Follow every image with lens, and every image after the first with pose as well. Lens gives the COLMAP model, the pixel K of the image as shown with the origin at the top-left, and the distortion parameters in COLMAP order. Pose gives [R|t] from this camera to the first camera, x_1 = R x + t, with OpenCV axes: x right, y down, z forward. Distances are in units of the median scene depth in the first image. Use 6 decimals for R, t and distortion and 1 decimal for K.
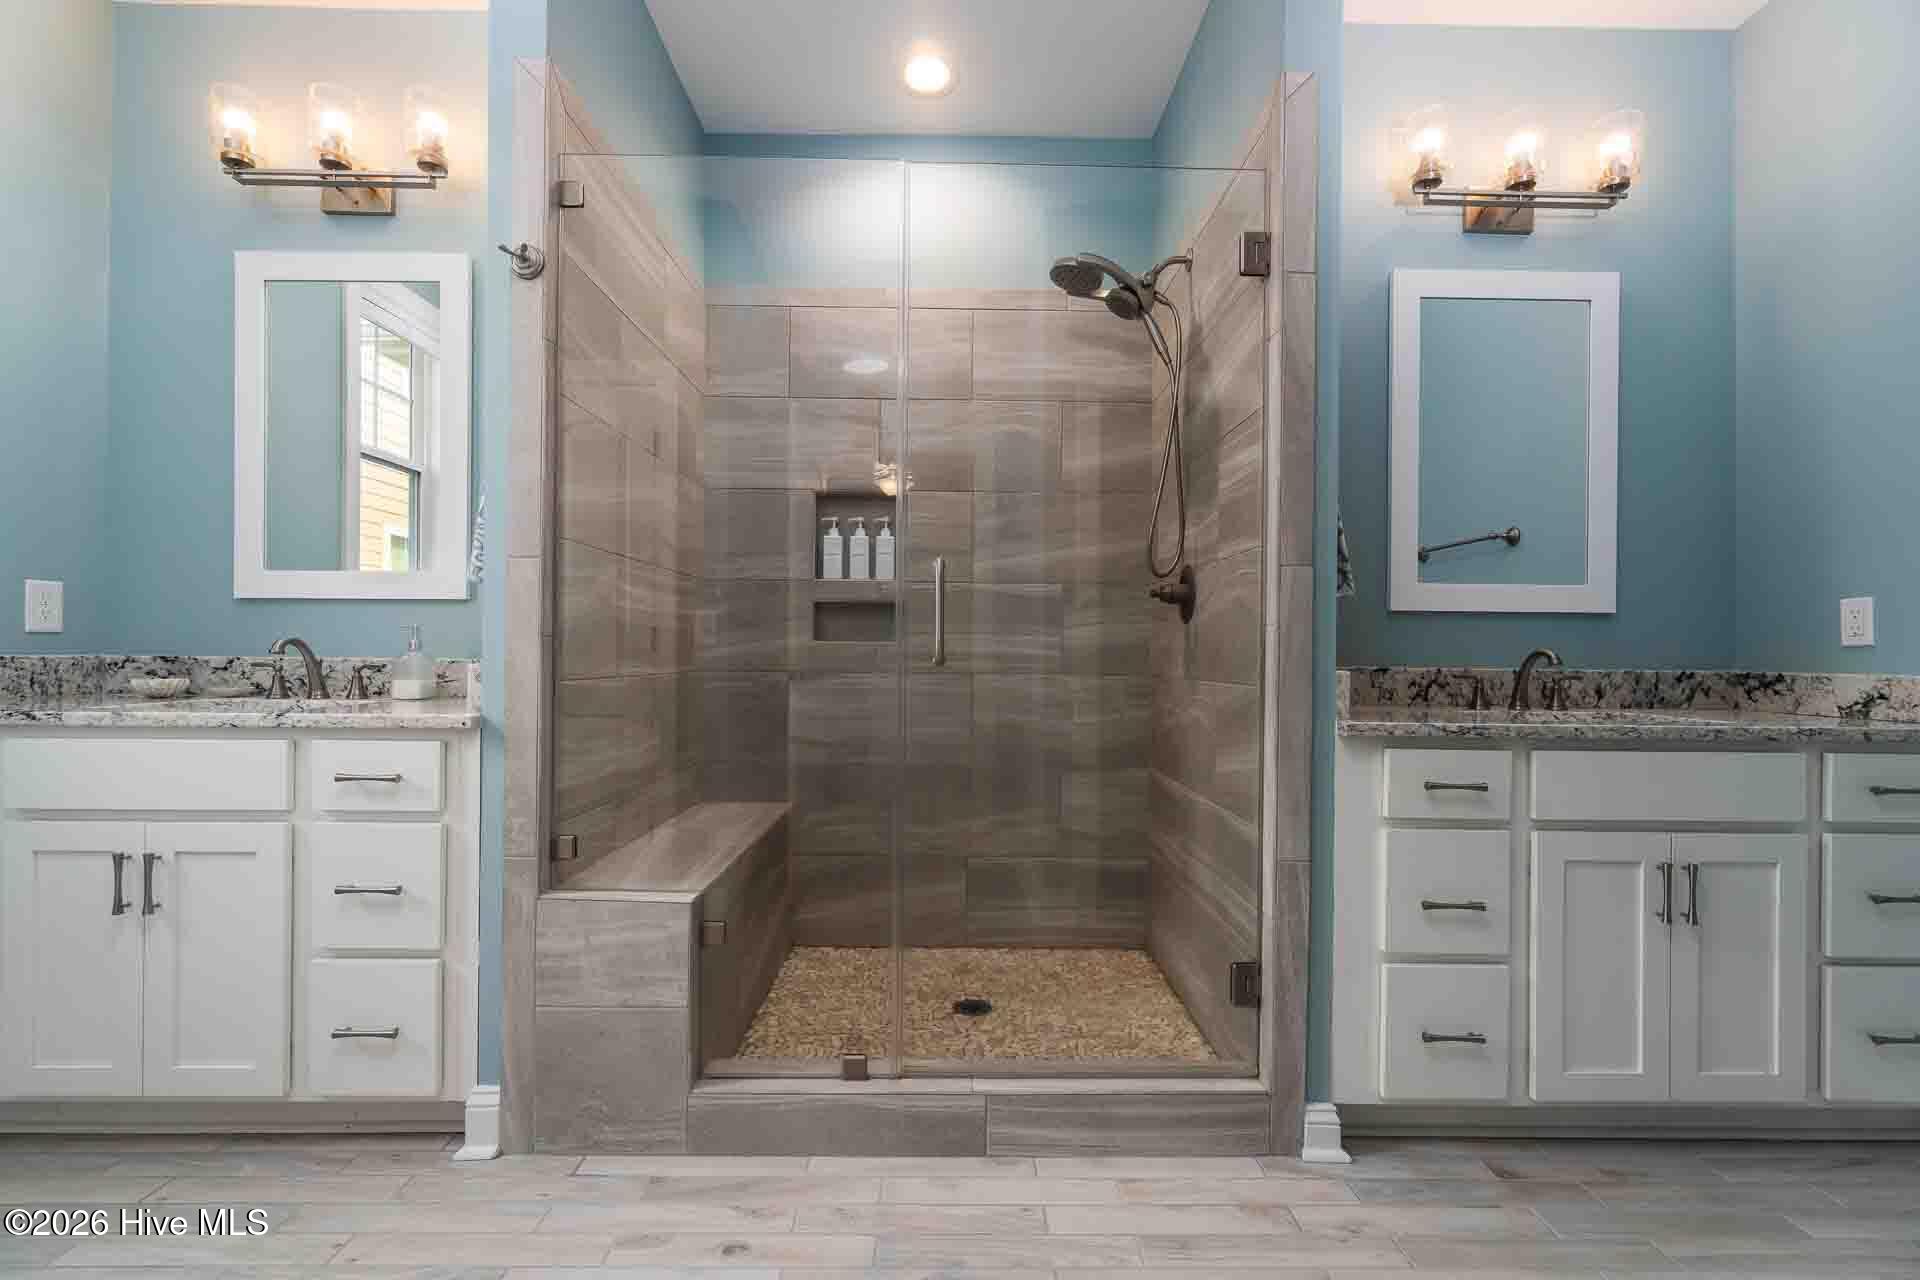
lens RADIAL K [[829.3, 0, 958.3], [0, 829.3, 639.5], [0, 0, 1]] dist [-0.003755, 0.000404]
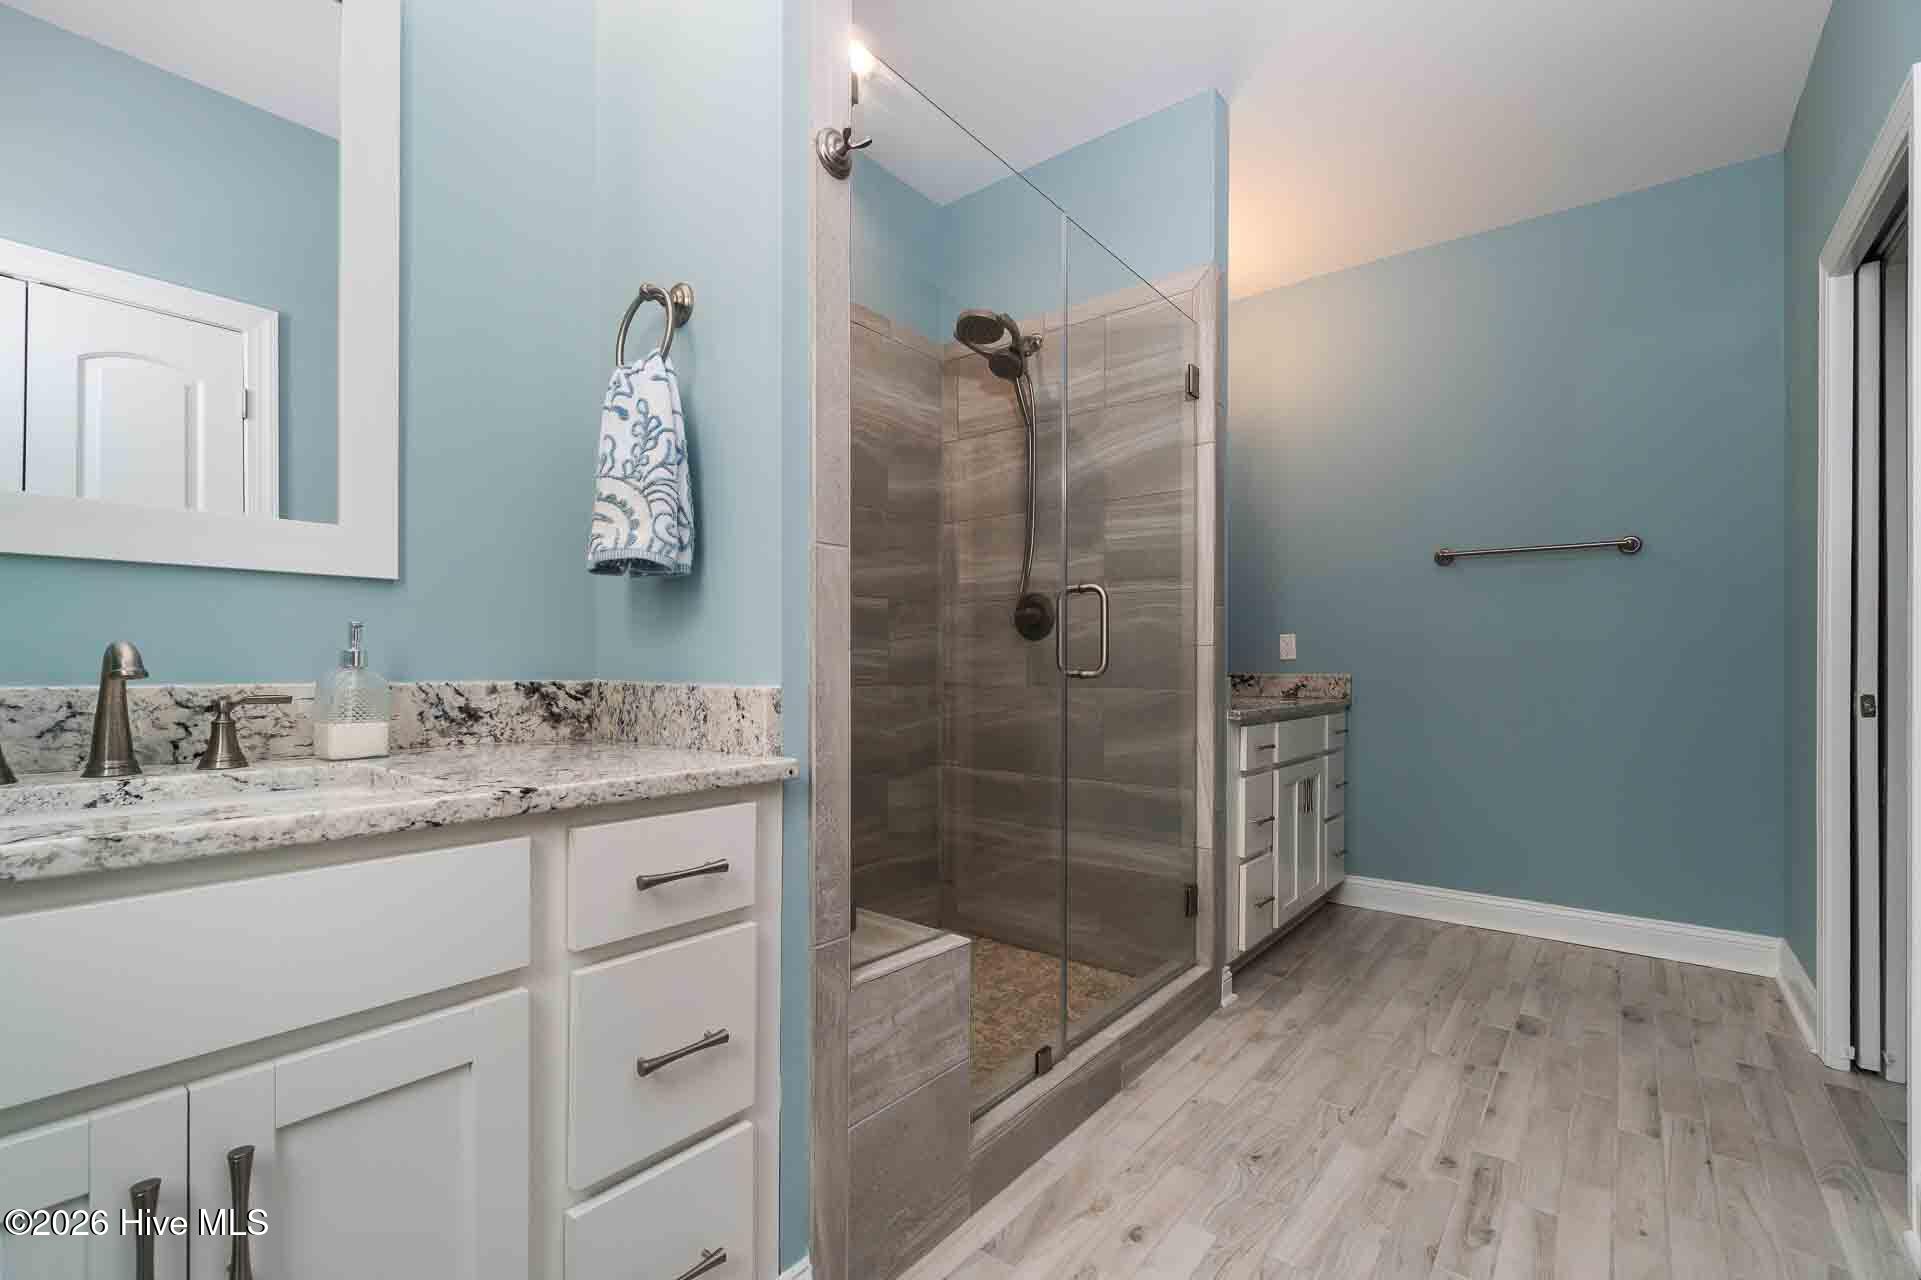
lens RADIAL K [[829.8, 0, 969.4], [0, 829.8, 656.7], [0, 0, 1]] dist [-0.003755, 0.000404]
pose [[0.632802, 0.002145, 0.774311, -1.035068], [-0.010053, 0.999935, 0.005445, -0.002592], [-0.774249, -0.011229, 0.632782, 0.426050]]
